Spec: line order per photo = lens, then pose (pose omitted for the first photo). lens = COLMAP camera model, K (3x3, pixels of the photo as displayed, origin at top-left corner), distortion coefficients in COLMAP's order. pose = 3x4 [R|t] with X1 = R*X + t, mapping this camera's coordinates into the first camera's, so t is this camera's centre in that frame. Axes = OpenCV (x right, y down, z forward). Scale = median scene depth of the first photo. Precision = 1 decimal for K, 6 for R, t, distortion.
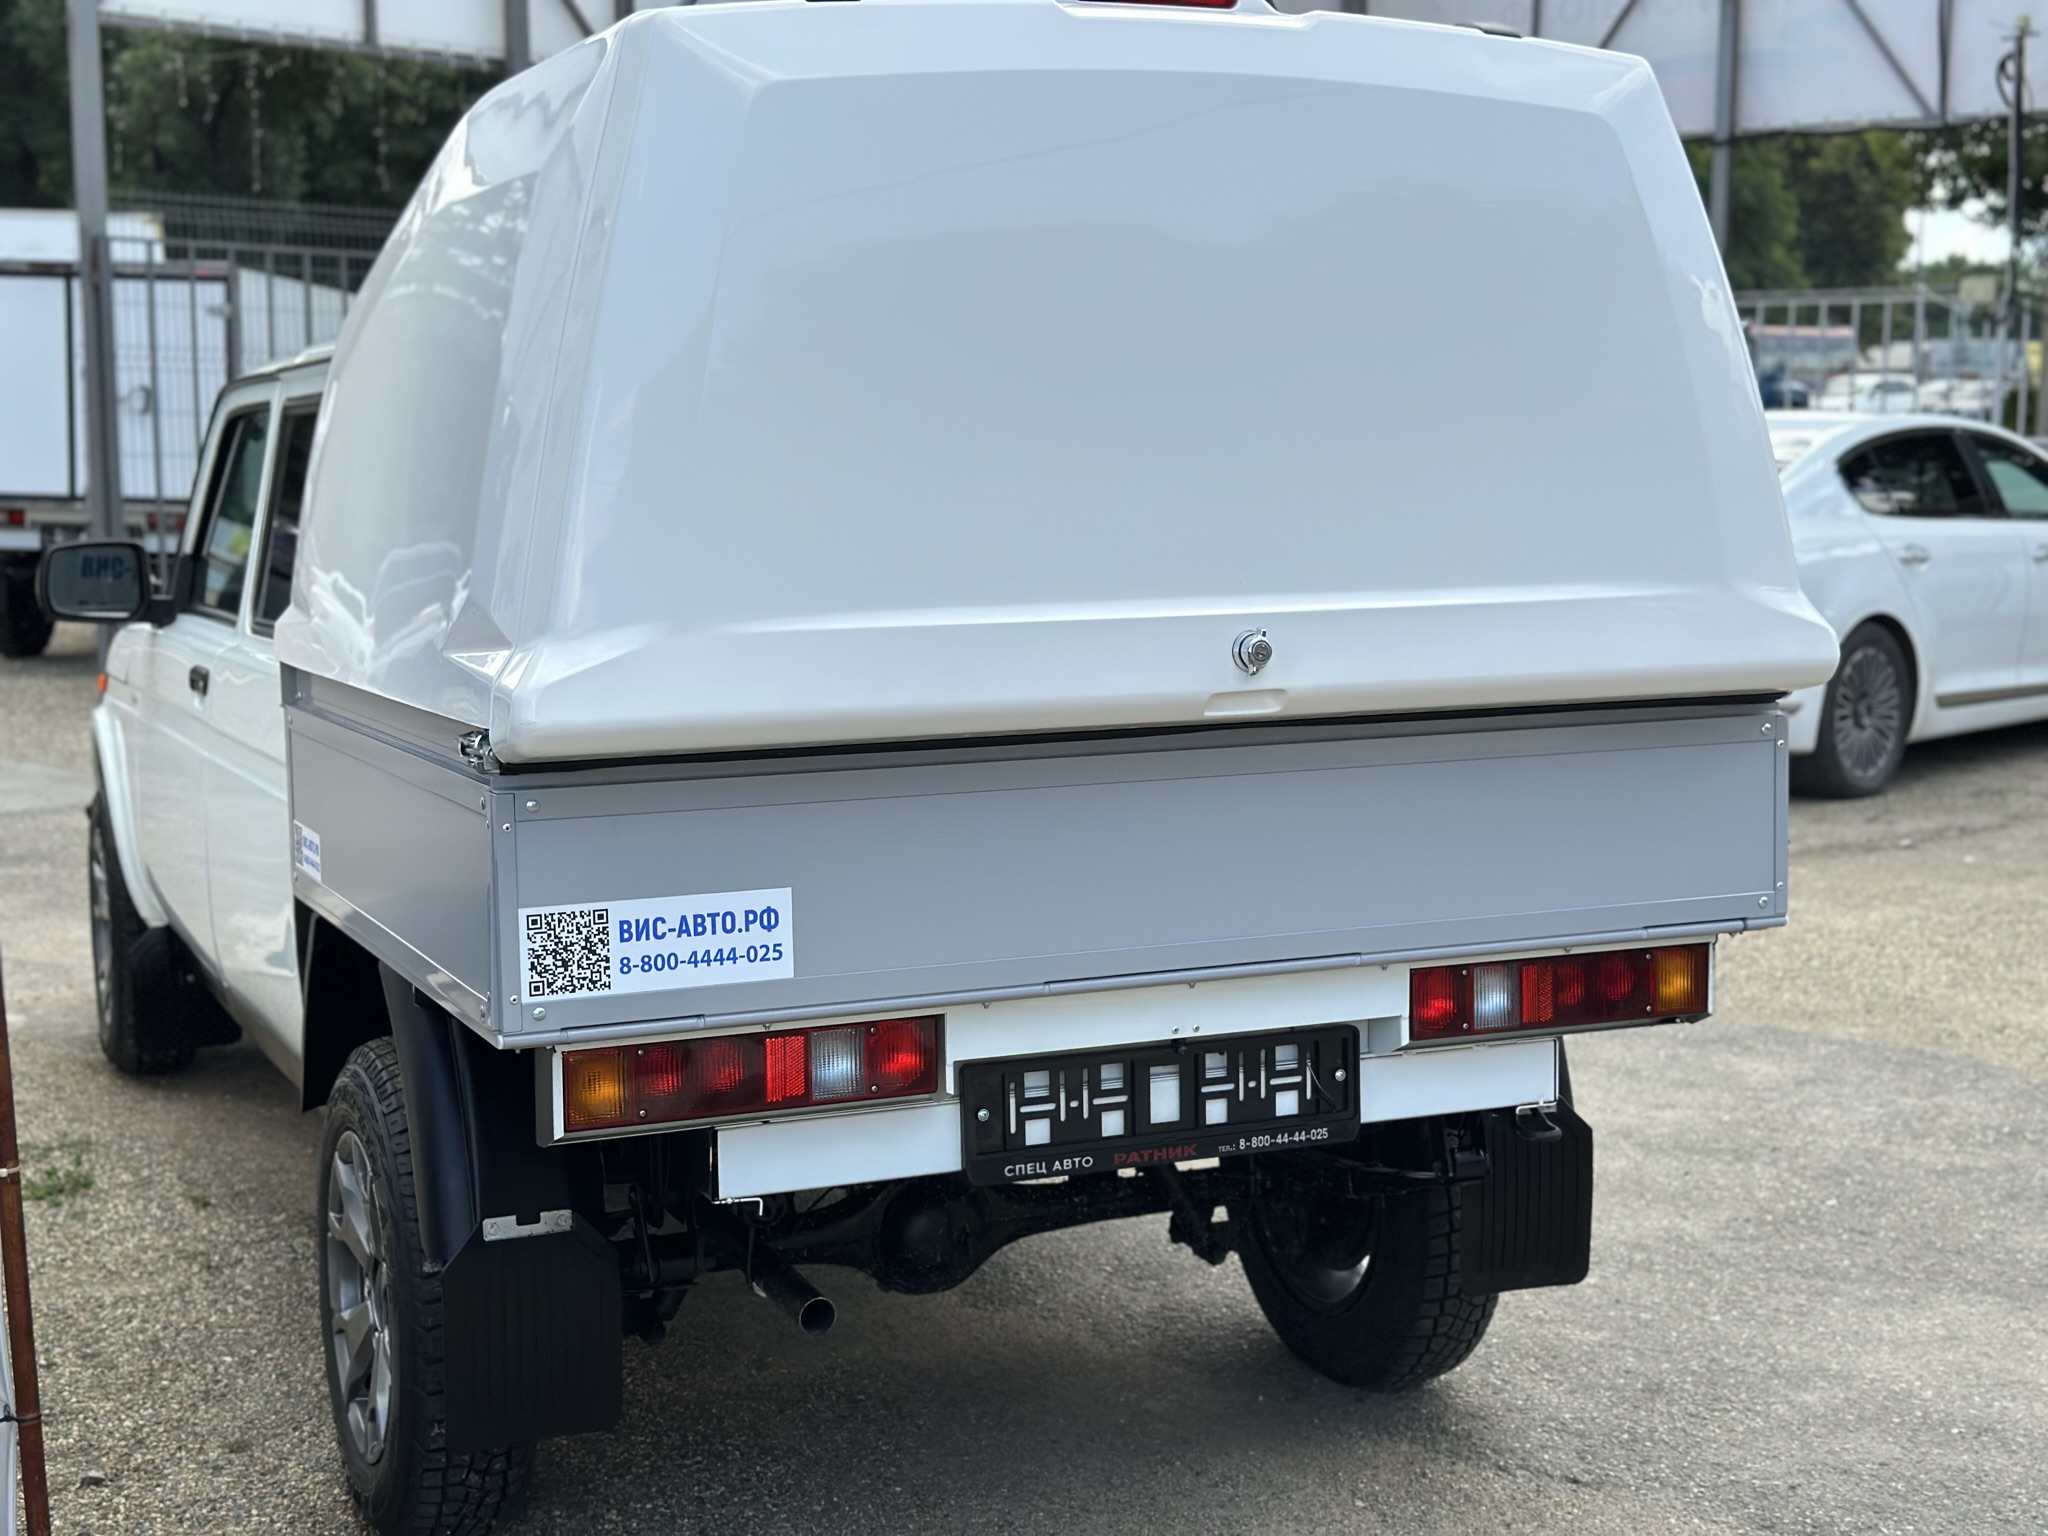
lens RADIAL K [[2912.1, 0, 1024.0], [0, 2912.1, 768.0], [0, 0, 1]] dist [0.103438, 0.020078]
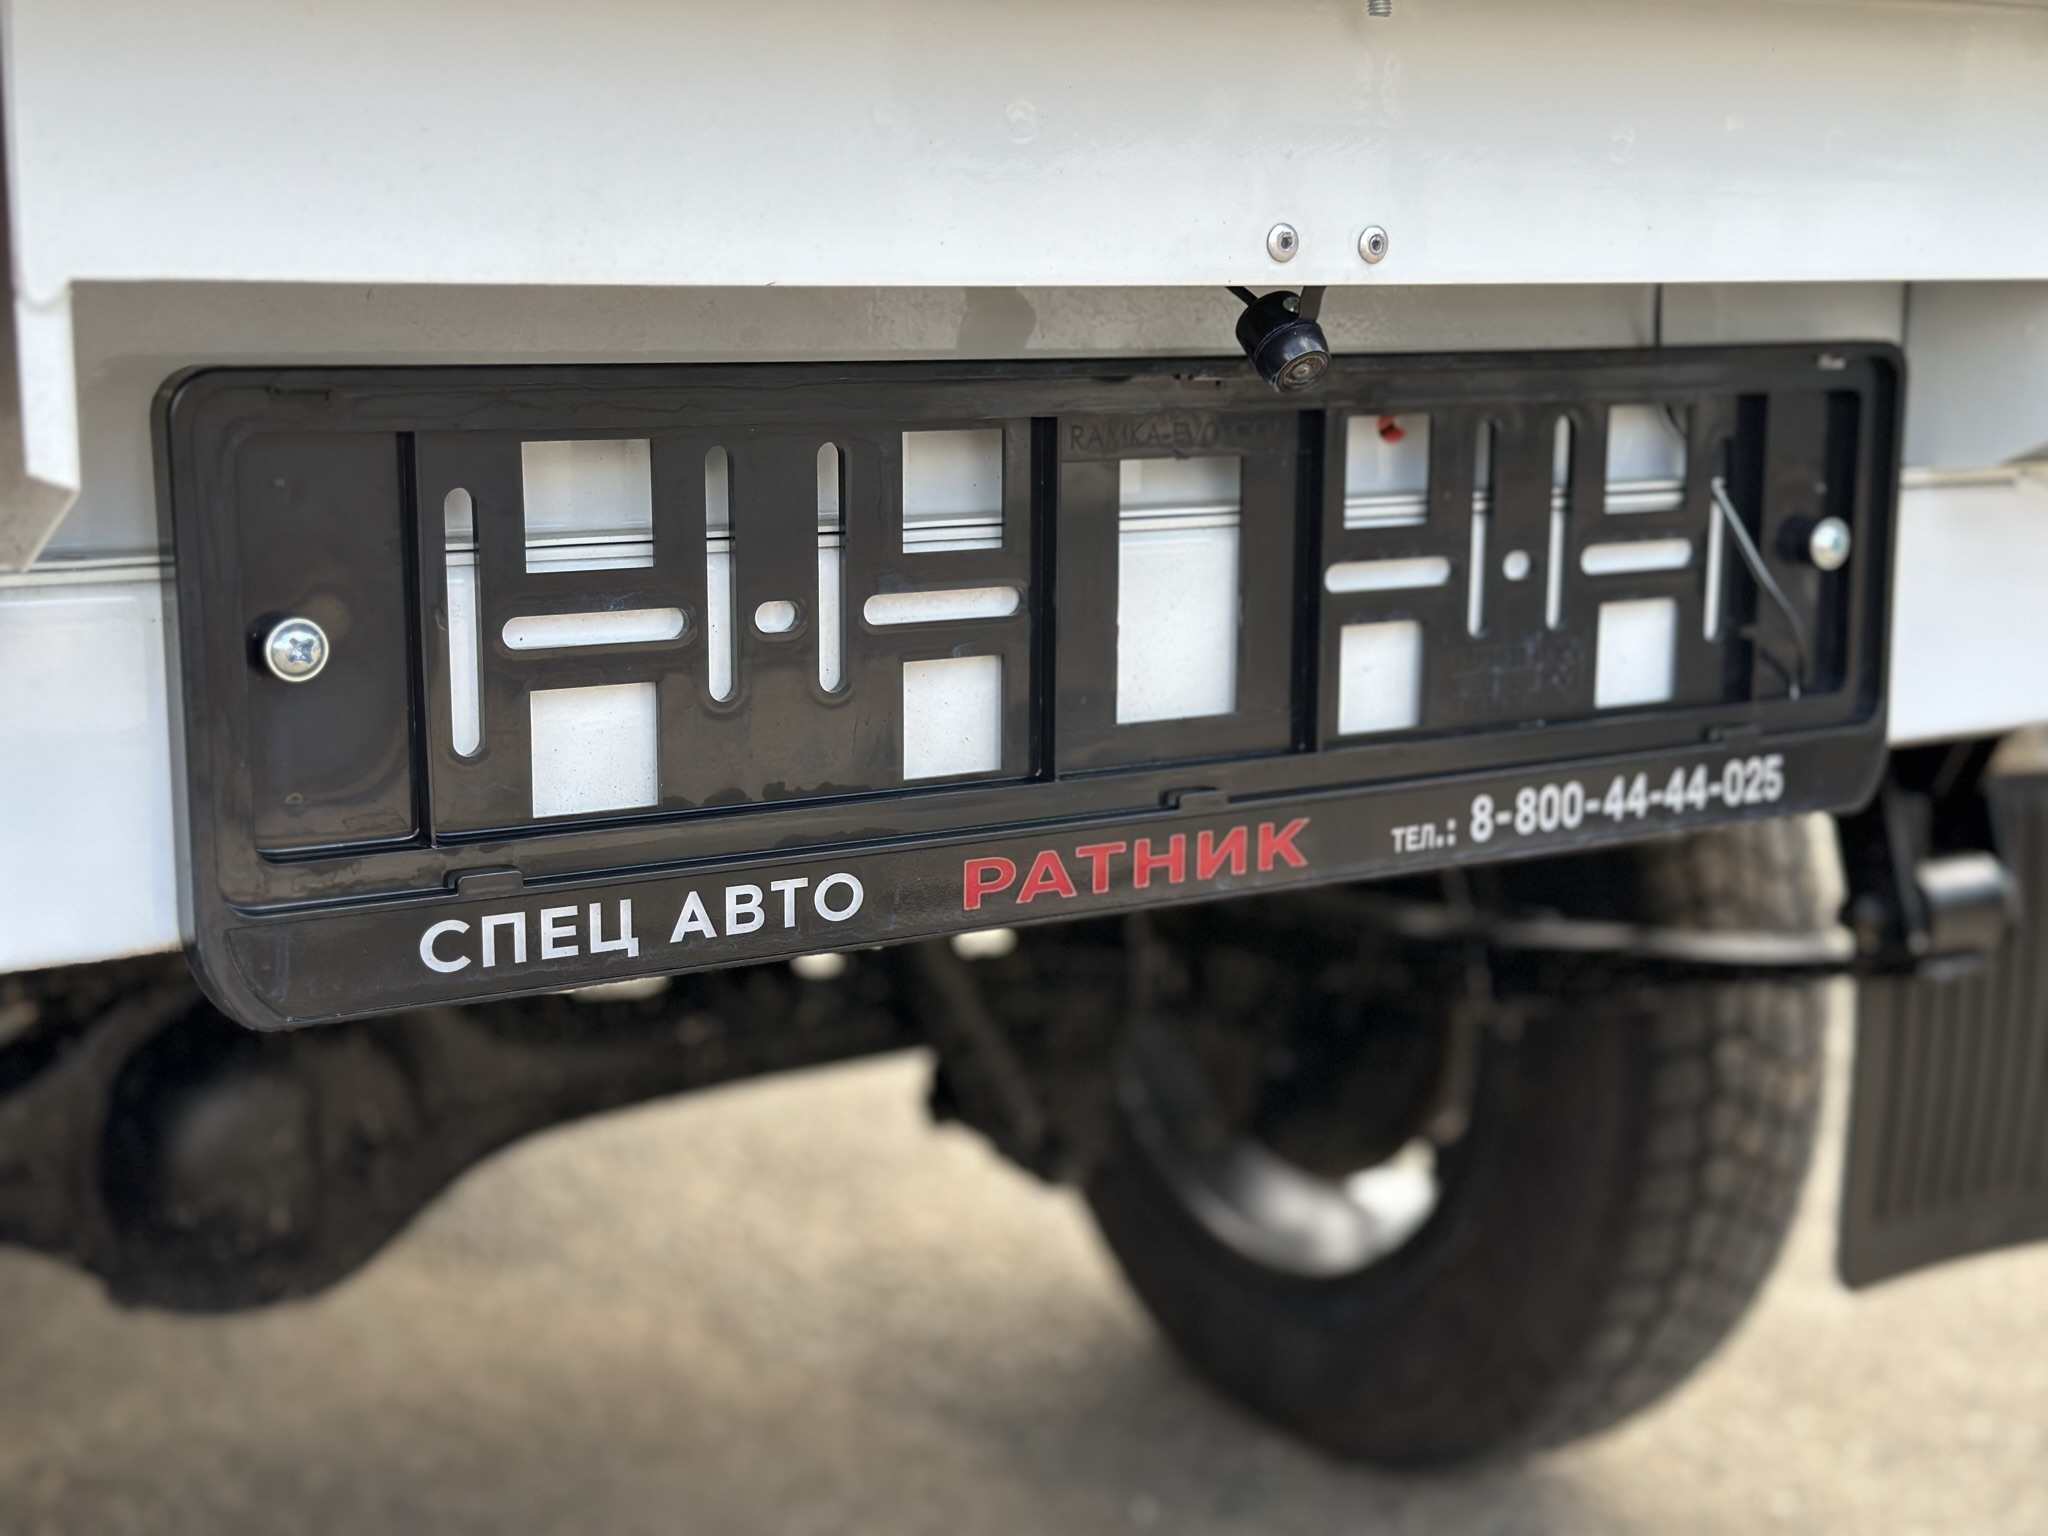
lens RADIAL K [[2757.9, 0, 1024.0], [0, 2757.9, 768.0], [0, 0, 1]] dist [0.178266, -0.026102]
pose [[0.986249, -0.003912, 0.165220, 0.002309], [-0.007181, 0.997761, 0.066489, 0.109797], [-0.165110, -0.066761, 0.984013, 0.784406]]
